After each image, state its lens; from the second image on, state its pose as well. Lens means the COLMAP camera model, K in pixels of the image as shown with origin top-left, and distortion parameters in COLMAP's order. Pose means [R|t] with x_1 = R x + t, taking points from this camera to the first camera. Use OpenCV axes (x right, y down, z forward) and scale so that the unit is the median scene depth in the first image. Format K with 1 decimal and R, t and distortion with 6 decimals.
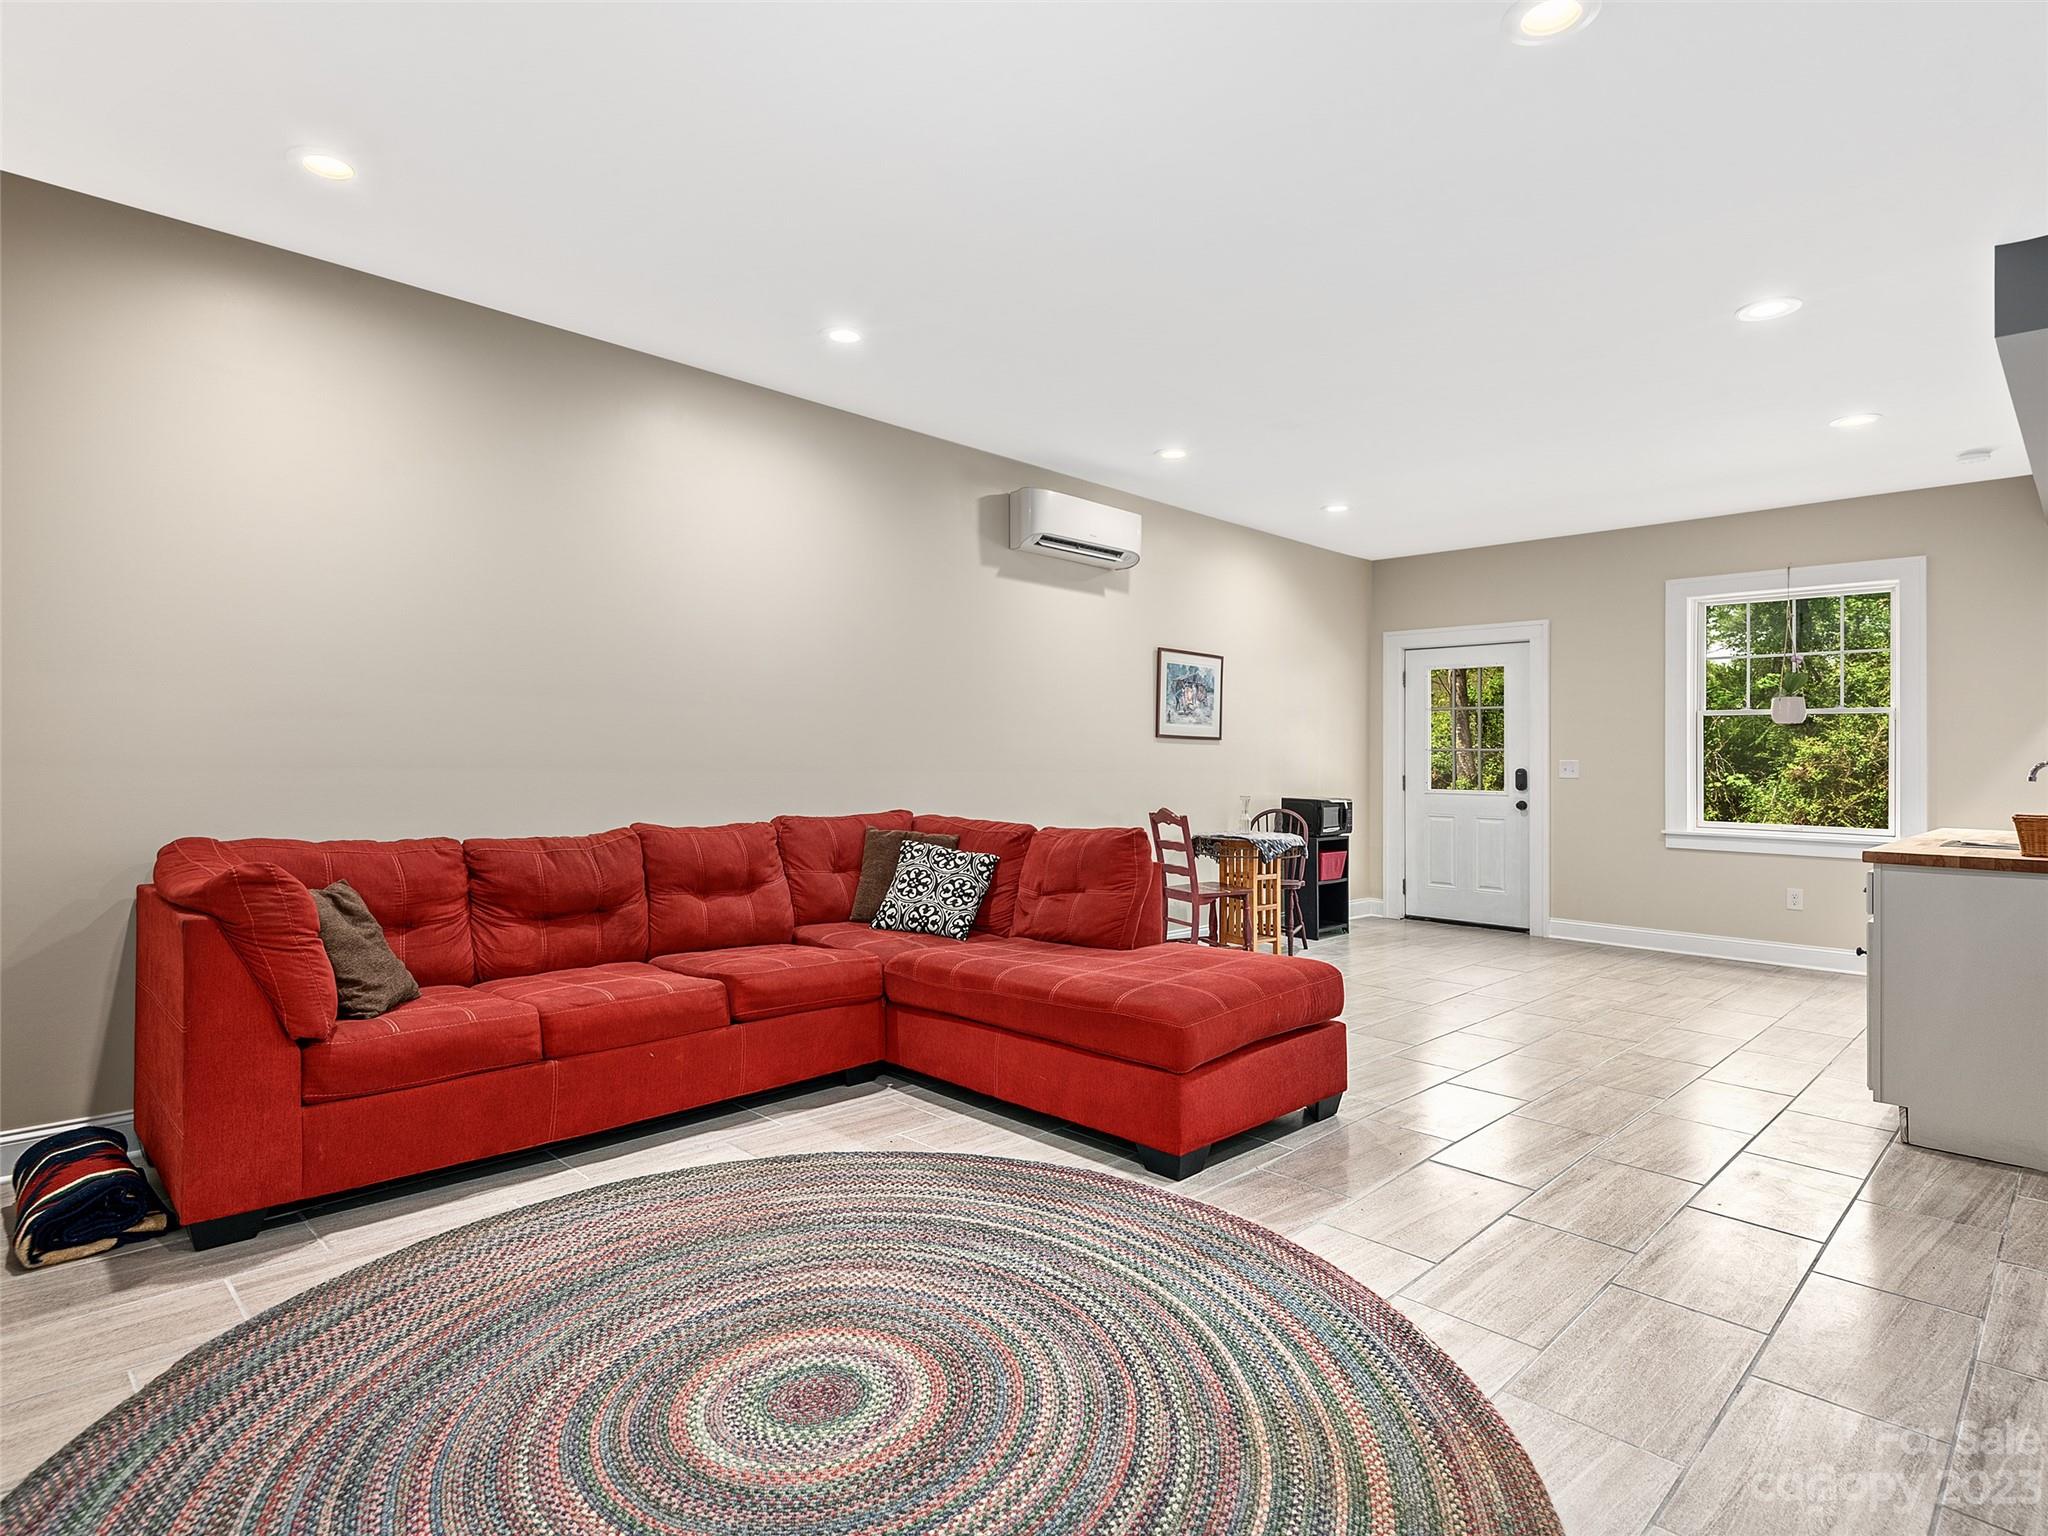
lens RADIAL K [[1087.7, 0, 1027.5], [0, 1087.7, 775.7], [0, 0, 1]] dist [0.027220, -0.007445]
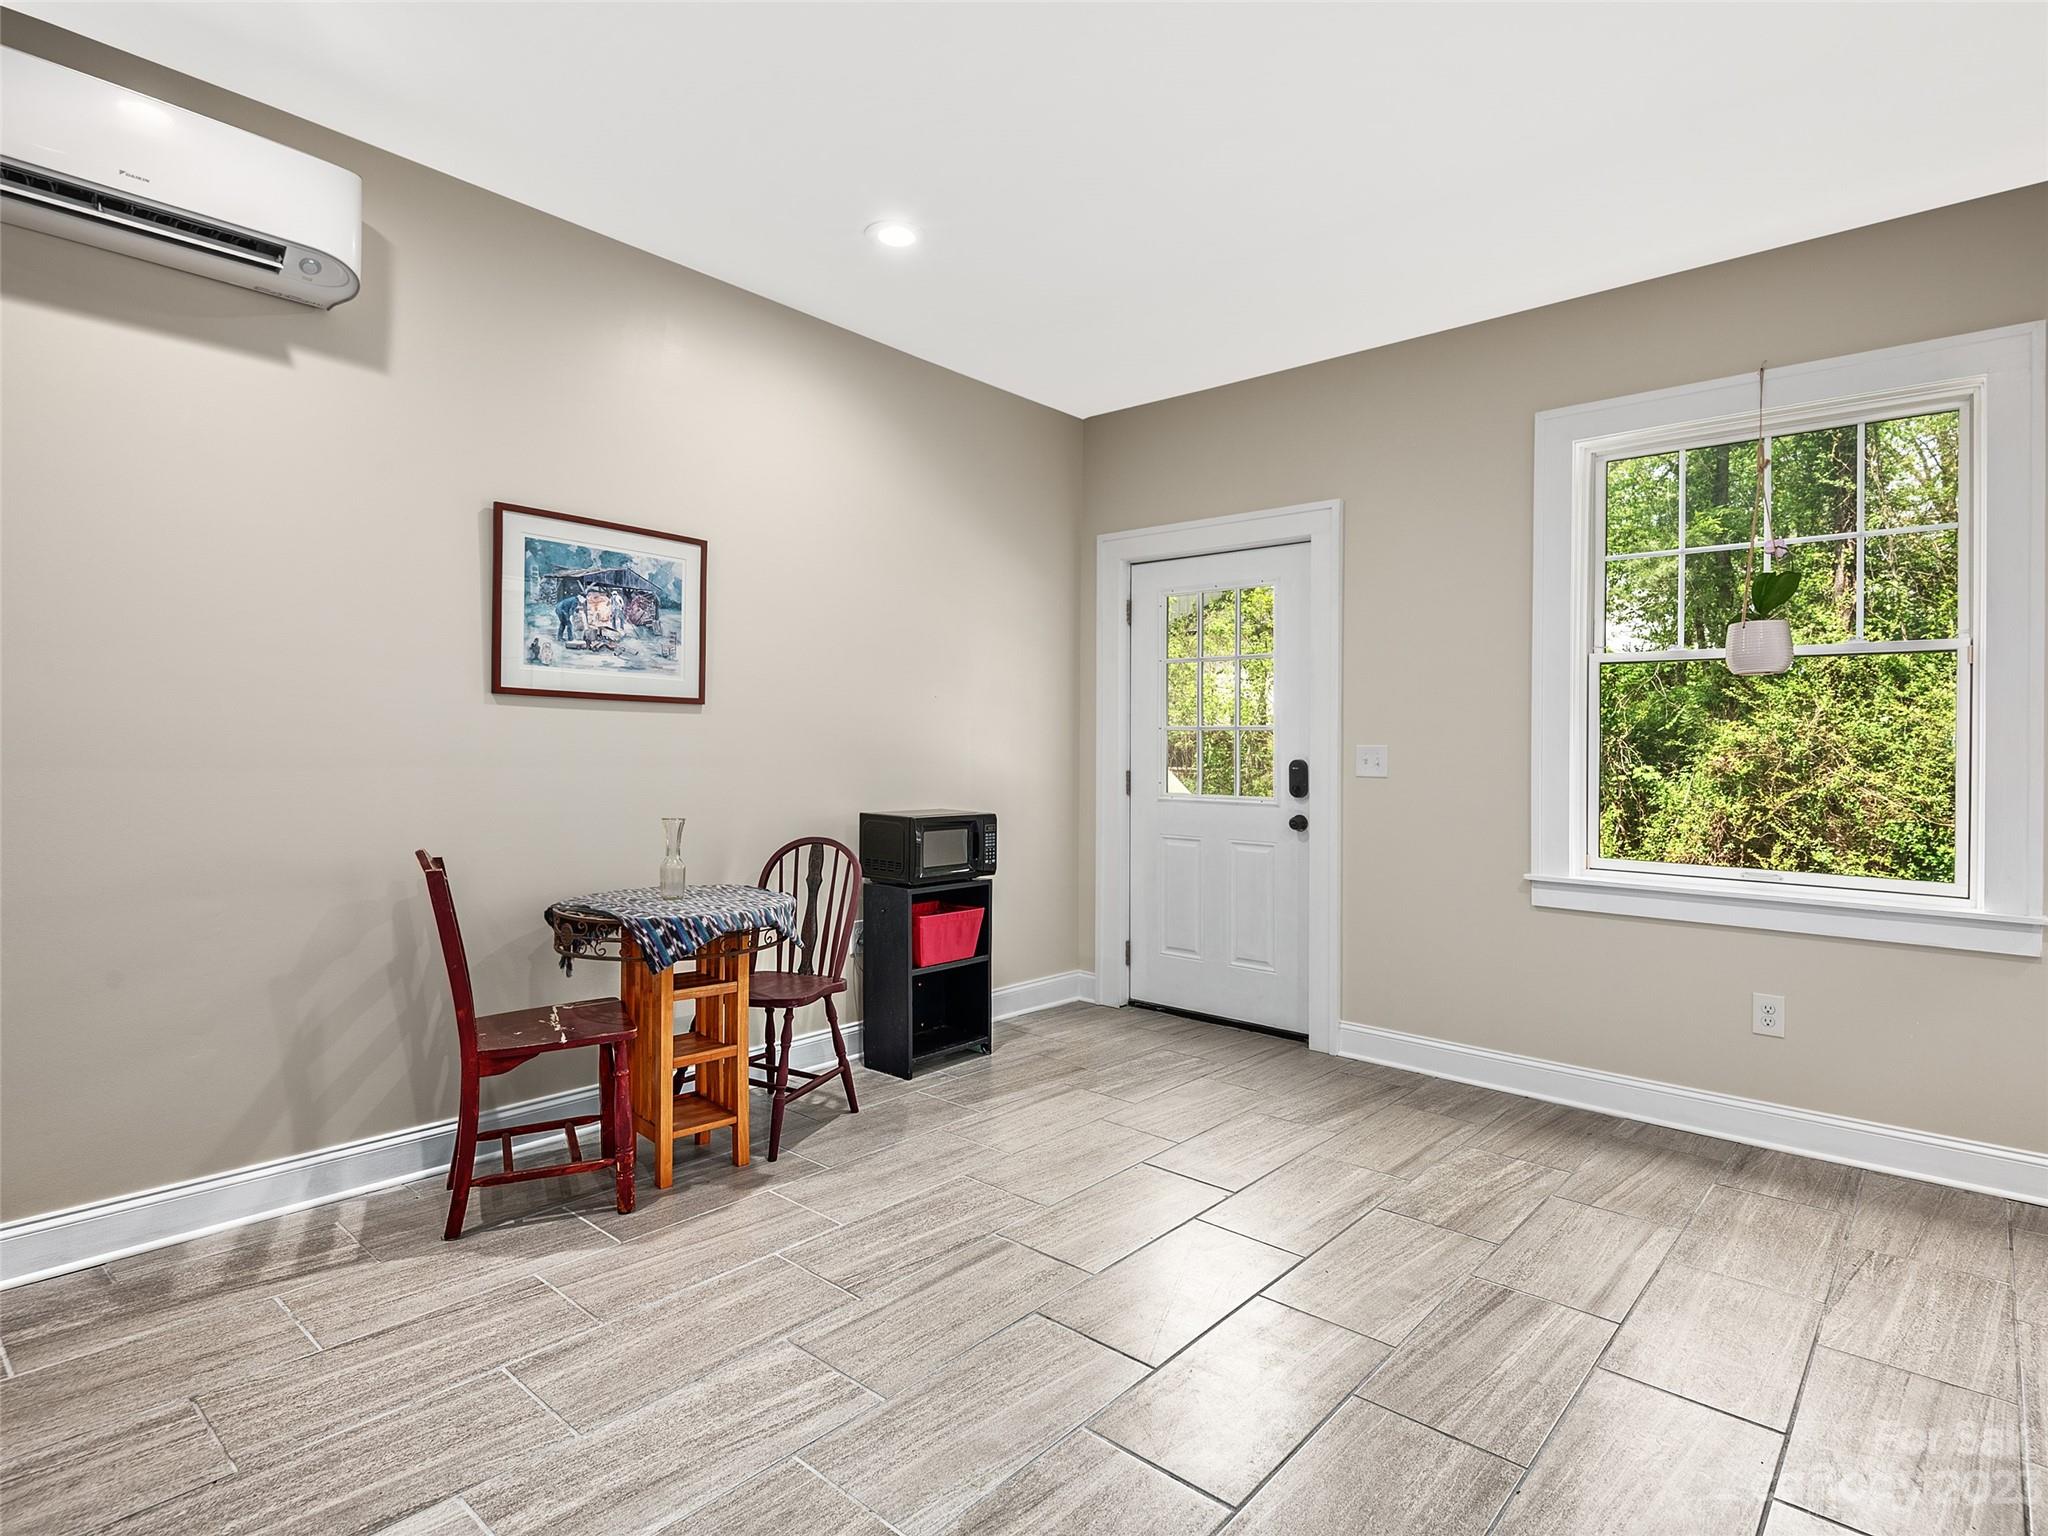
lens RADIAL K [[1087.7, 0, 1018.0], [0, 1087.7, 772.3], [0, 0, 1]] dist [0.027220, -0.007445]
pose [[0.998341, 0.001105, 0.057559, 0.275592], [-0.001507, 0.999975, 0.006950, -0.003792], [-0.057550, -0.007025, 0.998318, 0.440801]]
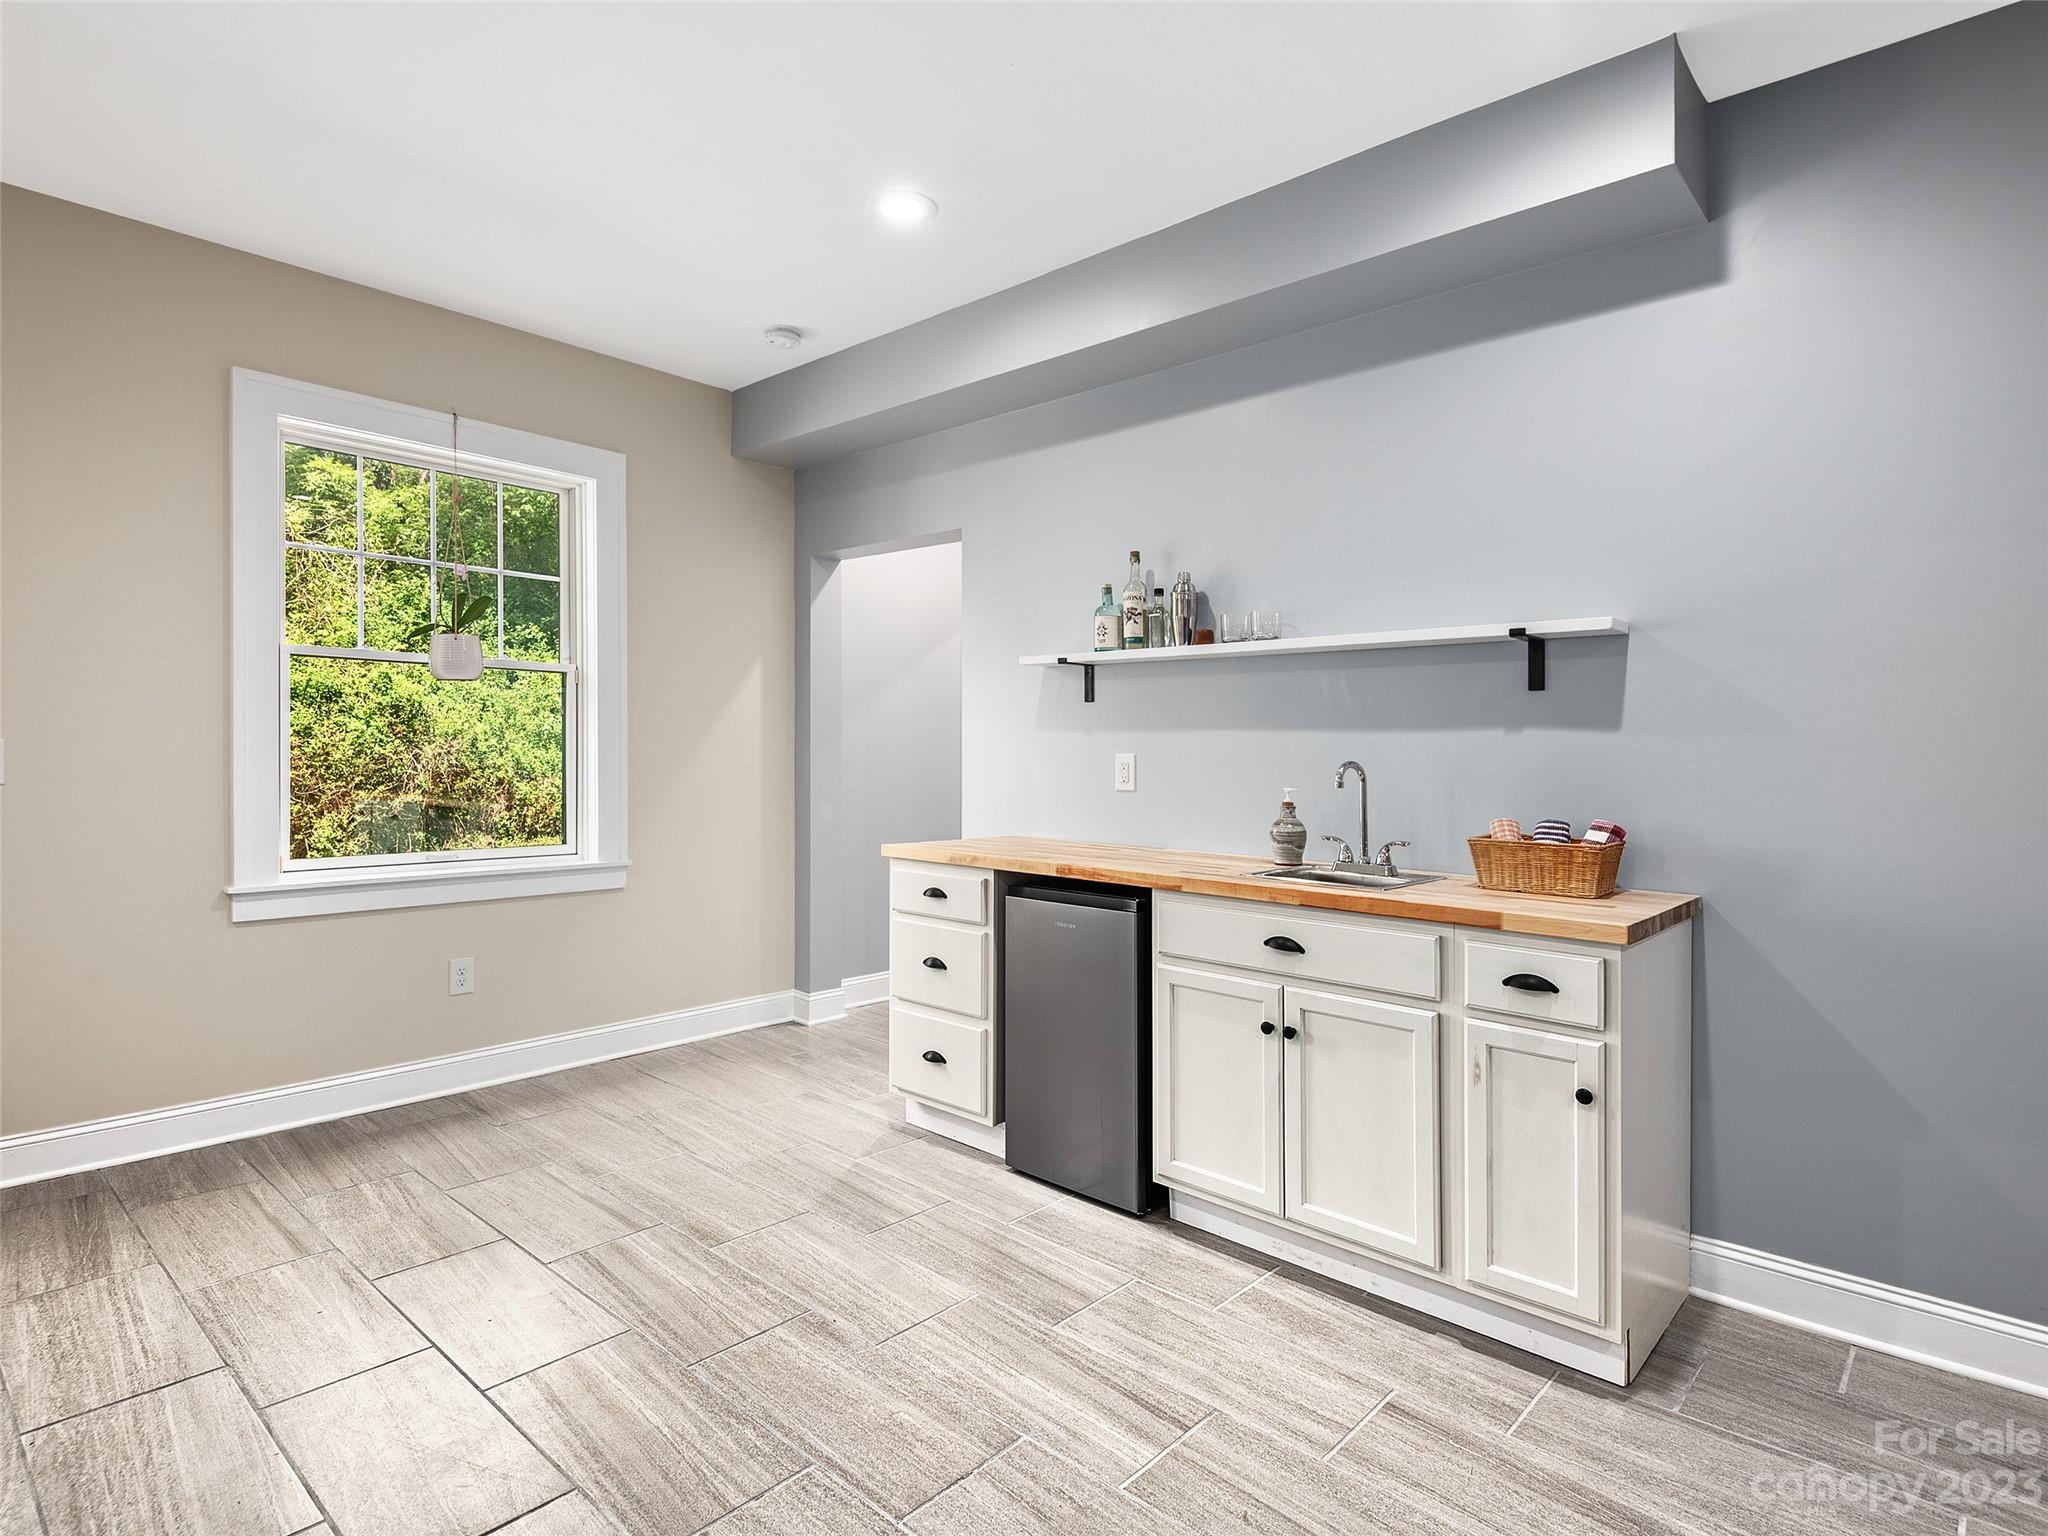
lens RADIAL K [[1087.7, 0, 993.6], [0, 1087.7, 736.3], [0, 0, 1]] dist [0.027220, -0.007445]
pose [[-0.022092, 0.002854, 0.999752, 0.086289], [0.002298, 0.999993, -0.002804, -0.012854], [-0.999753, 0.002235, -0.022099, 0.630975]]
